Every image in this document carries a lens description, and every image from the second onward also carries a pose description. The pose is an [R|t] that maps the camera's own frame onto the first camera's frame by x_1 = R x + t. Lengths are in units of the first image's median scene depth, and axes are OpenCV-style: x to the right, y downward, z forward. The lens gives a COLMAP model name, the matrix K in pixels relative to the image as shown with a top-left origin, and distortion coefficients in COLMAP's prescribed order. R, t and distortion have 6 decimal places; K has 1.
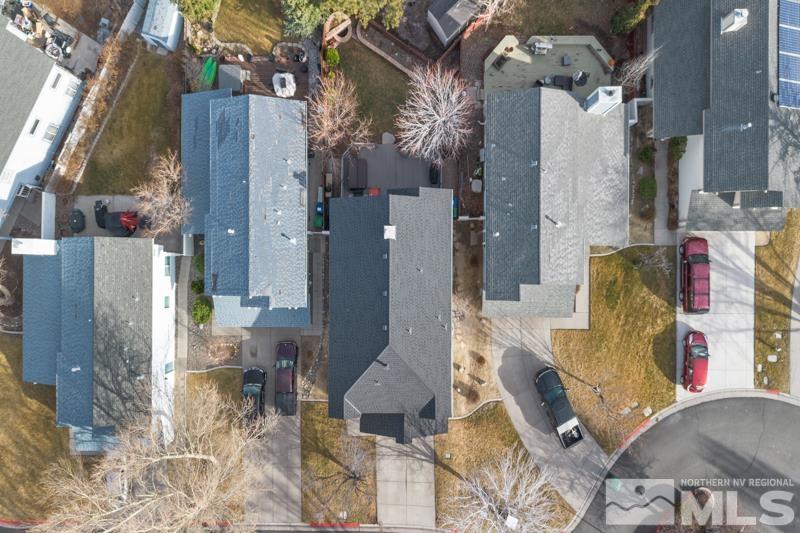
lens RADIAL K [[604.6, 0, 400.0], [0, 604.6, 266.5], [0, 0, 1]] dist [0.011051, 0.003386]
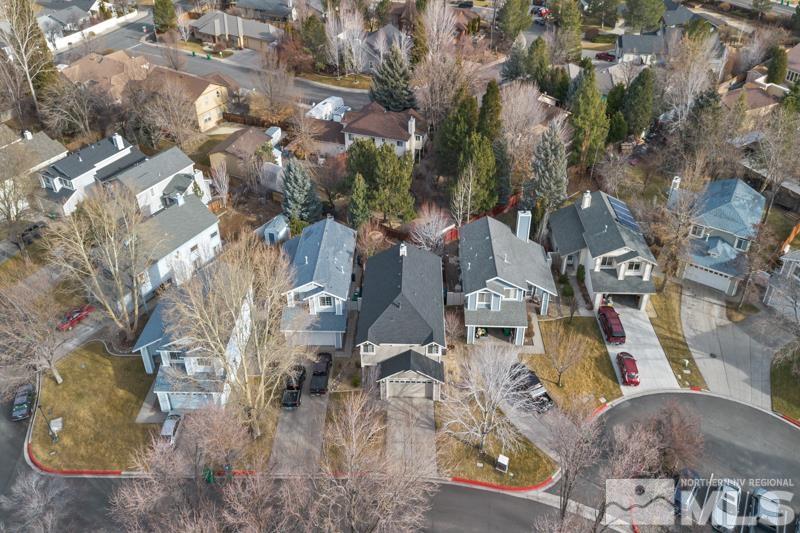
lens RADIAL K [[604.6, 0, 400.0], [0, 604.6, 266.5], [0, 0, 1]] dist [0.011051, 0.003386]
pose [[0.999749, 0.016232, -0.015457, 0.000499], [-0.022100, 0.598832, -0.800570, 1.093302], [-0.003738, 0.800710, 0.599040, 0.020597]]
